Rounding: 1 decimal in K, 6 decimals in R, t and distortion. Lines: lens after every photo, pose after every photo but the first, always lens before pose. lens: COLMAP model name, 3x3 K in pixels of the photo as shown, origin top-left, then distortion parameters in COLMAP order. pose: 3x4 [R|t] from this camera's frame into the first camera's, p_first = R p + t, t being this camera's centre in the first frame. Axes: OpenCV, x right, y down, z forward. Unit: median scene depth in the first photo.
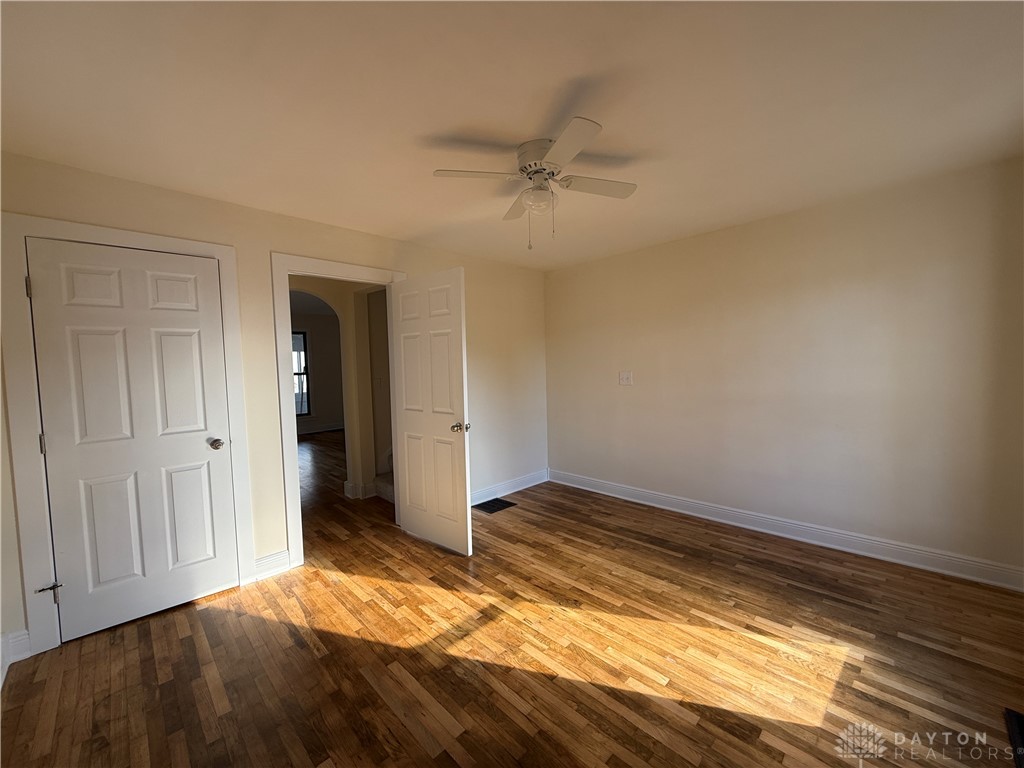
lens RADIAL K [[407.2, 0, 511.3], [0, 407.2, 384.3], [0, 0, 1]] dist [-0.002328, -0.000342]
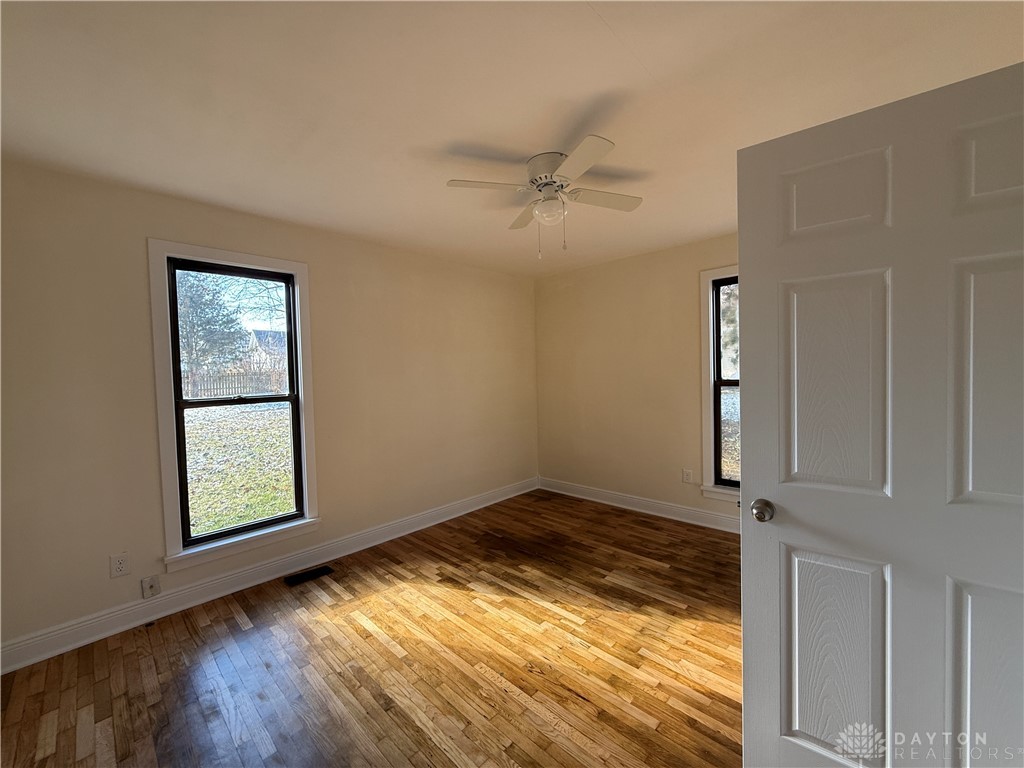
lens RADIAL K [[407.2, 0, 512.6], [0, 407.2, 382.2], [0, 0, 1]] dist [-0.002328, -0.000342]
pose [[-0.998021, 0.052805, -0.034130, 0.223668], [0.049616, 0.994854, 0.088344, -0.119367], [0.038620, 0.086476, -0.995505, 2.029208]]
